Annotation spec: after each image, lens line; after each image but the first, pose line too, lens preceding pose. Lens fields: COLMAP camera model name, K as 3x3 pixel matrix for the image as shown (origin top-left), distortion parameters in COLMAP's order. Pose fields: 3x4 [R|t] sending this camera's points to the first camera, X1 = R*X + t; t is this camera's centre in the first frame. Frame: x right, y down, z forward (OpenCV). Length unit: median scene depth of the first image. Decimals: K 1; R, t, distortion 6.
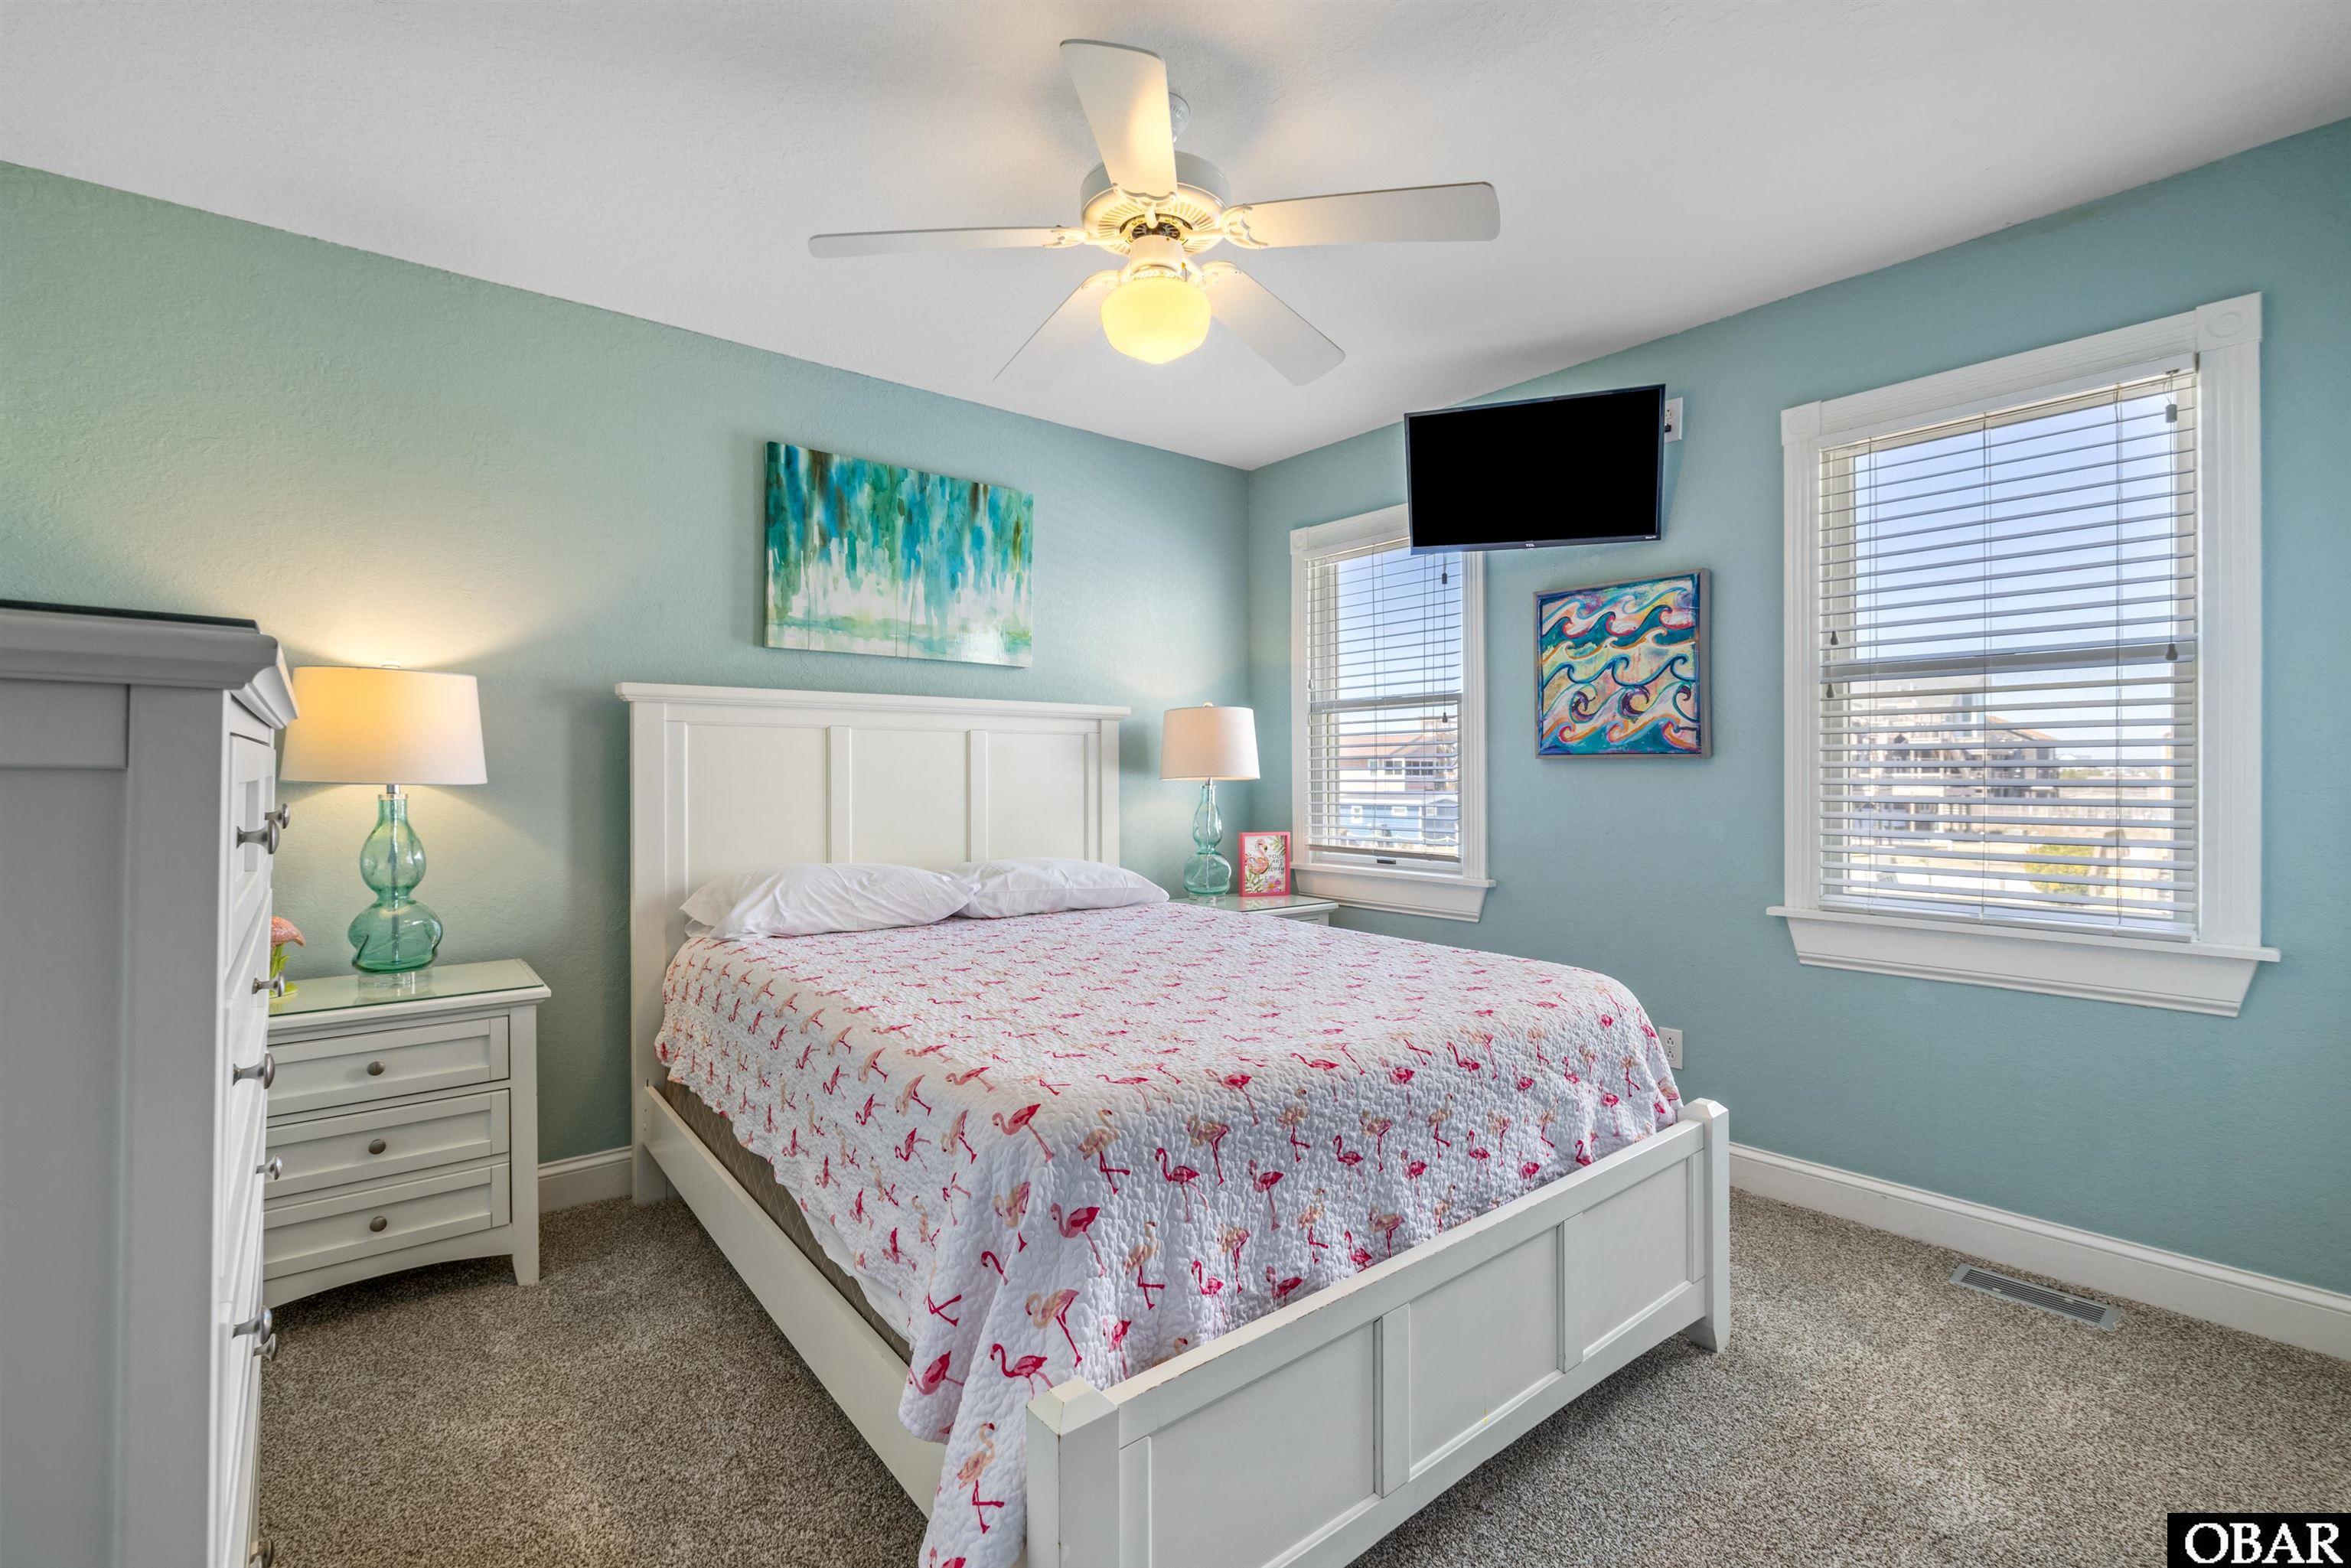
lens RADIAL K [[1058.4, 0, 1189.6], [0, 1058.4, 776.6], [0, 0, 1]] dist [0.003065, 0.000042]
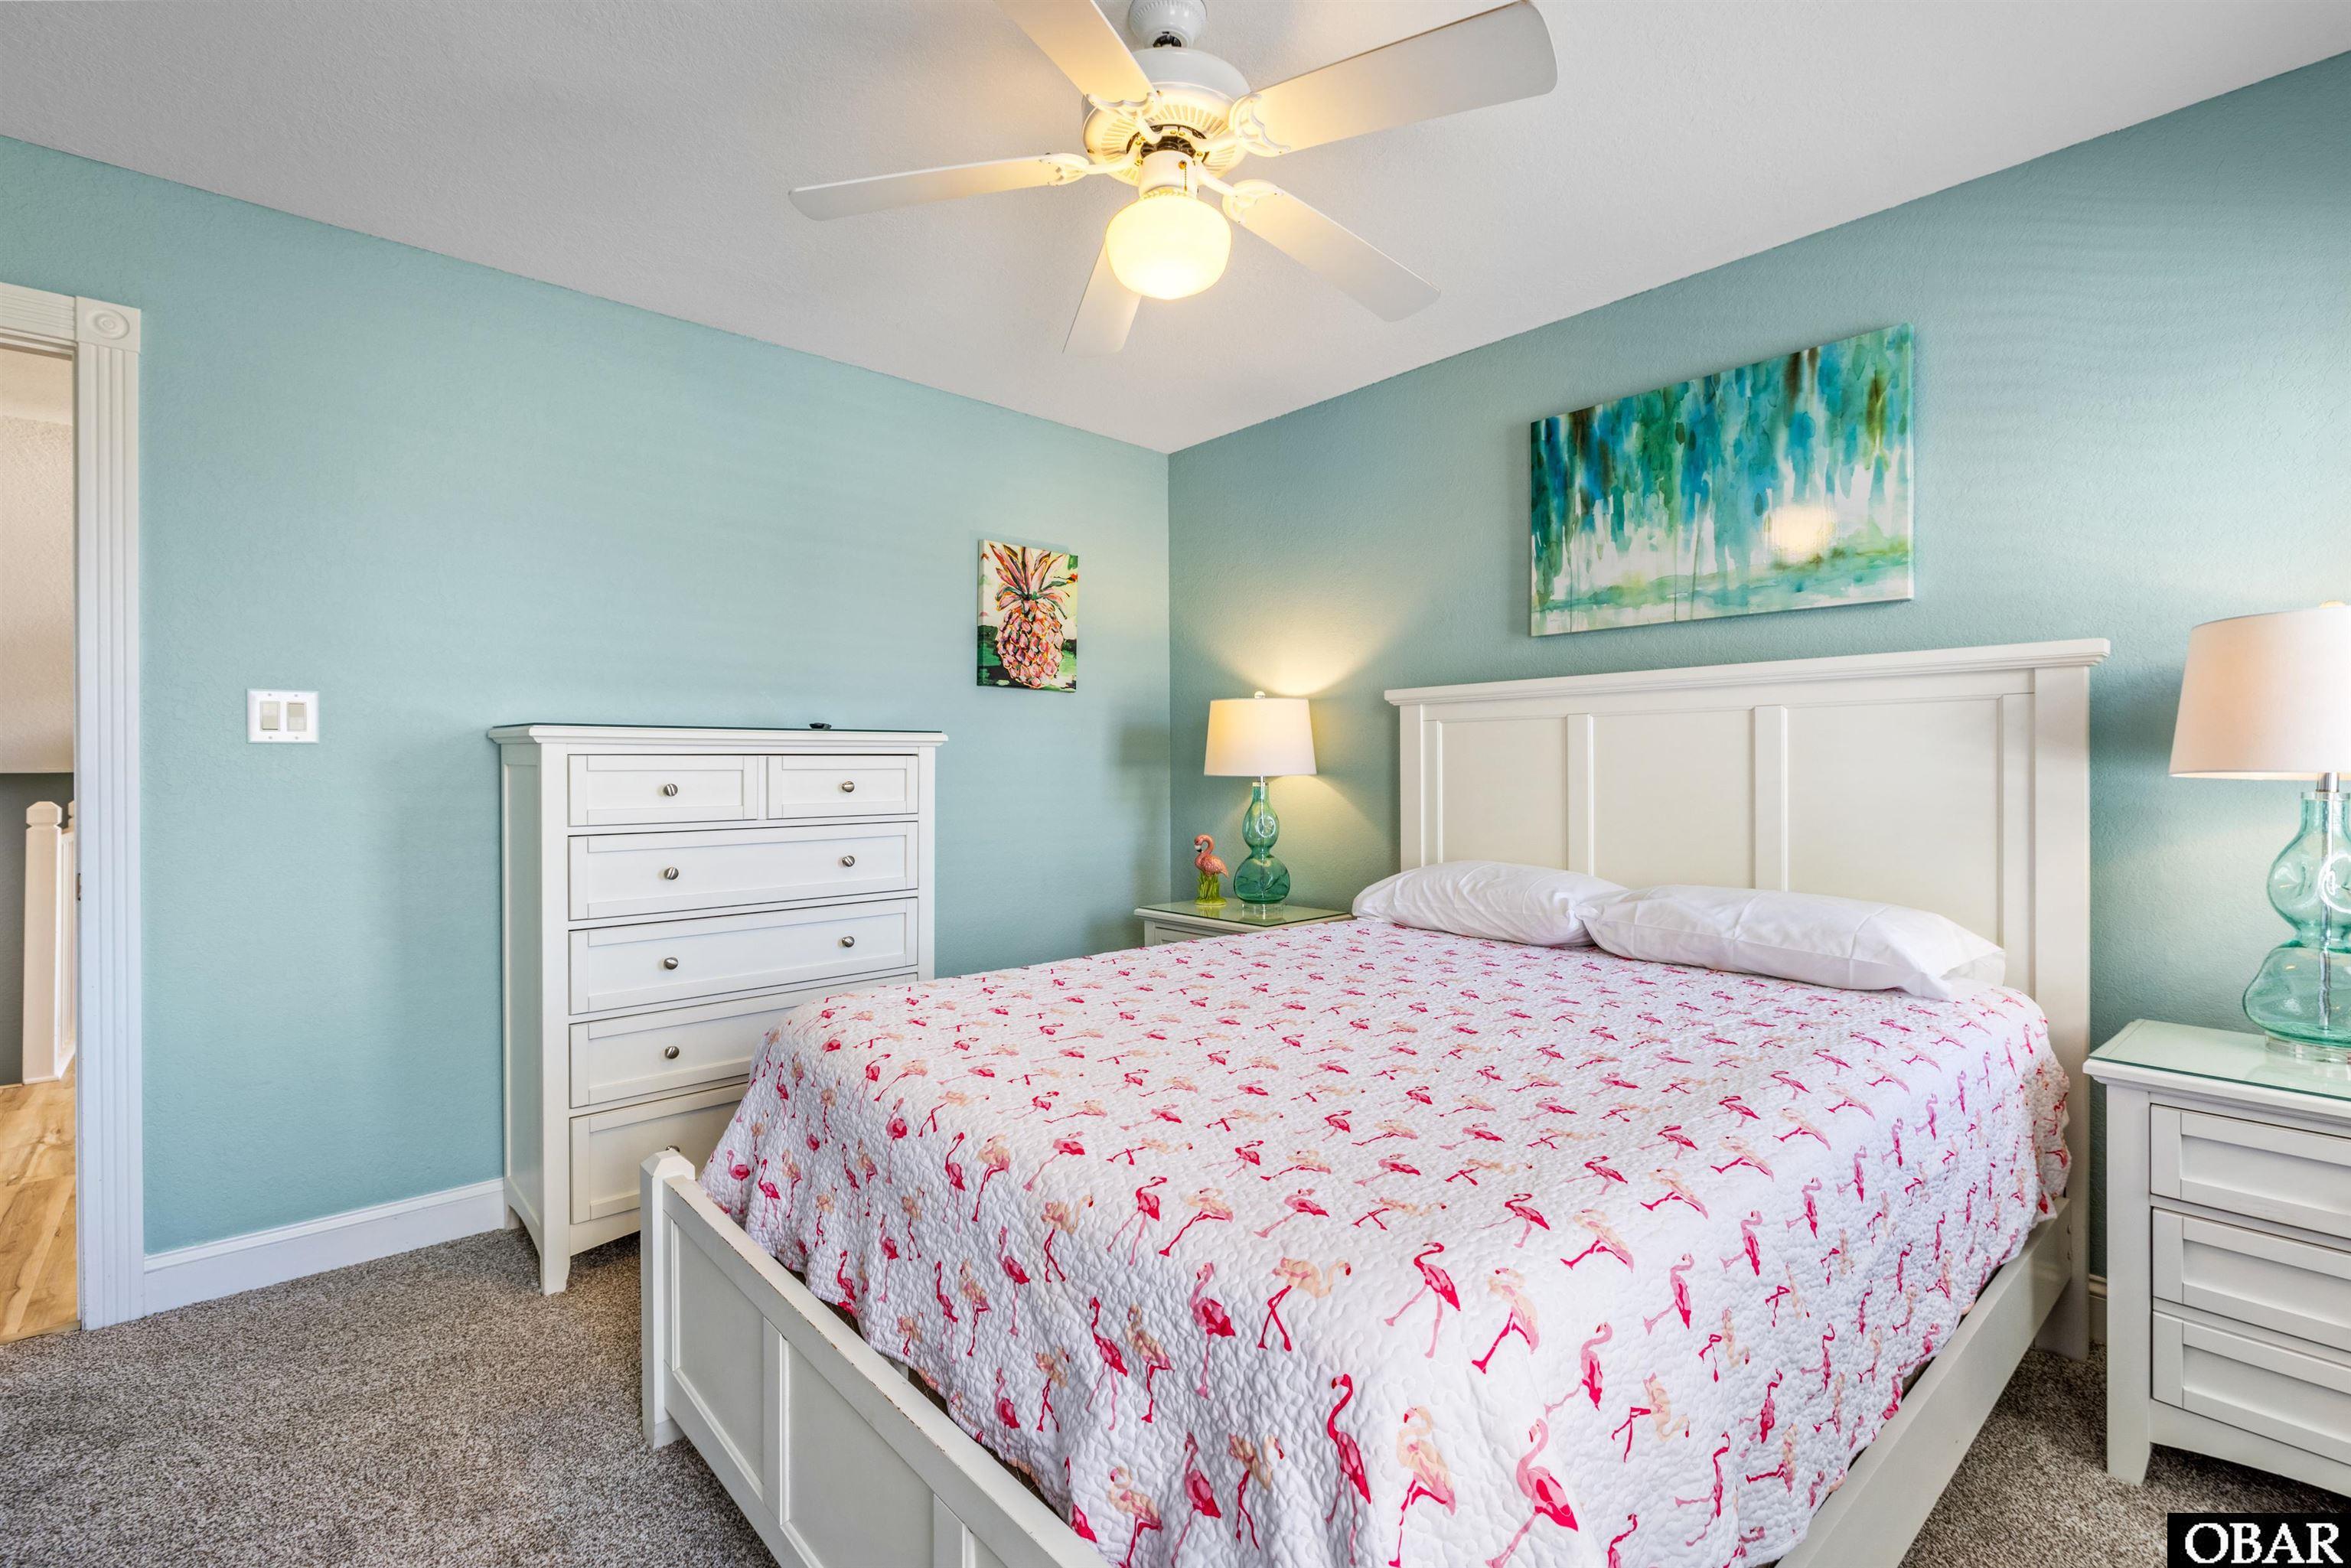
lens RADIAL K [[1058.4, 0, 1189.6], [0, 1058.4, 776.6], [0, 0, 1]] dist [0.003065, 0.000042]
pose [[0.037763, 0.010488, -0.999232, 0.526915], [0.003210, 0.999938, 0.010616, -0.005414], [0.999282, -0.003608, 0.037727, 0.615104]]
